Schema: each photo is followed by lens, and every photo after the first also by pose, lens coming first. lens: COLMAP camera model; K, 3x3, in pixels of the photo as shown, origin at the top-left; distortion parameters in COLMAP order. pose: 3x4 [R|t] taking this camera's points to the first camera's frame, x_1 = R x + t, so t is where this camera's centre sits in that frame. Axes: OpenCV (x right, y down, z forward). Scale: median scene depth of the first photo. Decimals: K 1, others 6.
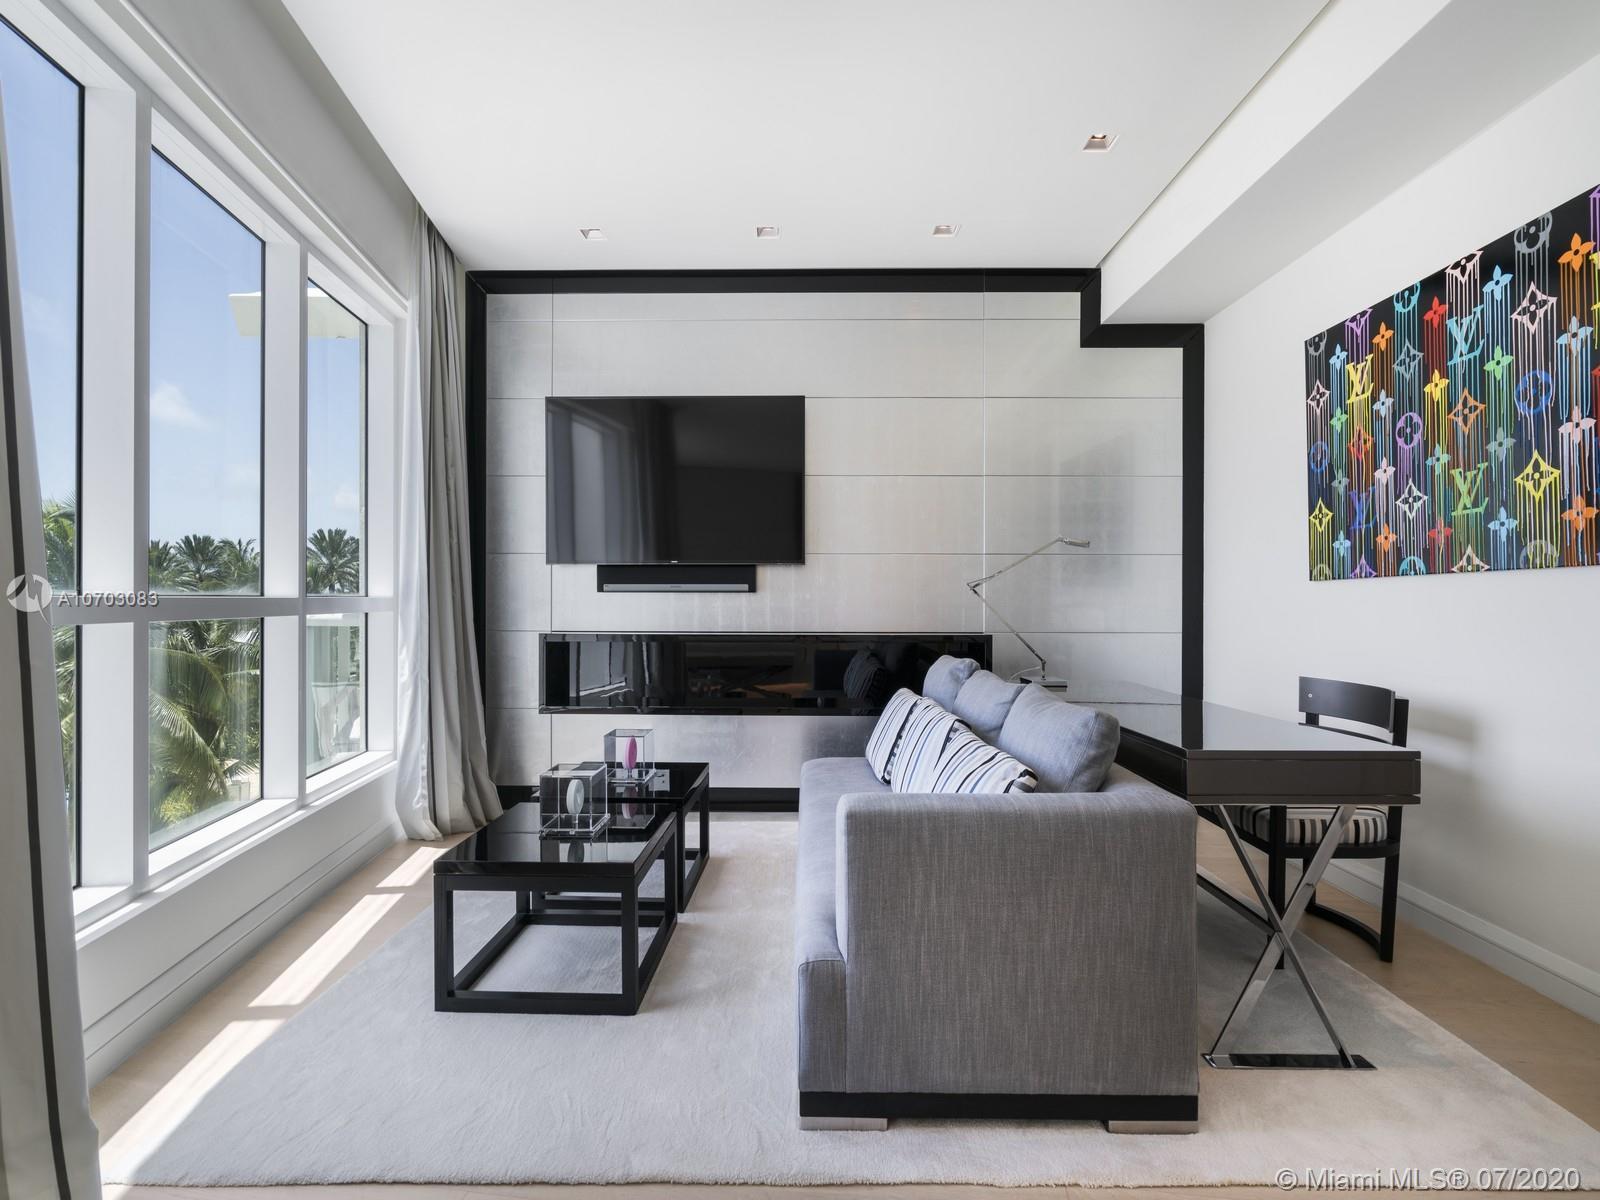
lens RADIAL K [[715.2, 0, 789.5], [0, 715.2, 599.8], [0, 0, 1]] dist [-0.001295, 0.000714]
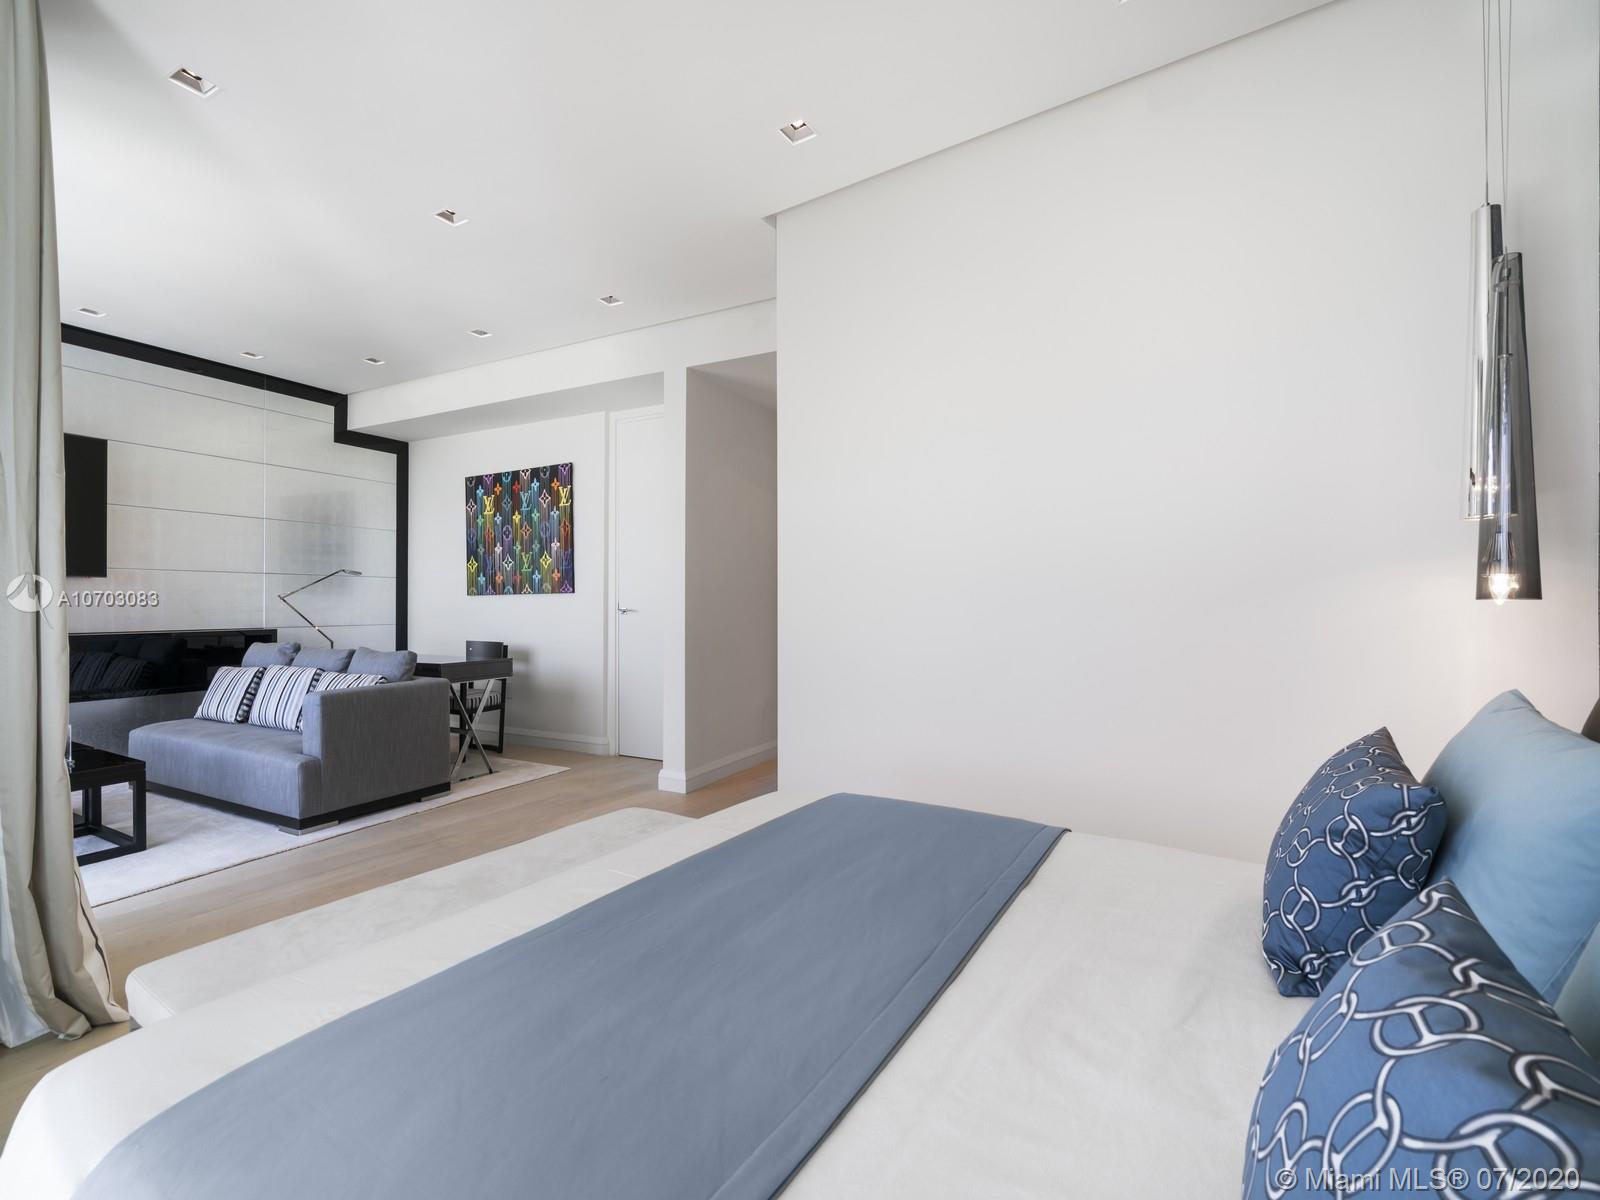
lens RADIAL K [[715.2, 0, 789.5], [0, 715.2, 599.8], [0, 0, 1]] dist [-0.001295, 0.000714]
pose [[0.450973, 0.001753, 0.892536, -0.811863], [0.000134, 0.999998, -0.002032, -0.011829], [-0.892537, 0.001036, 0.450972, -0.886371]]
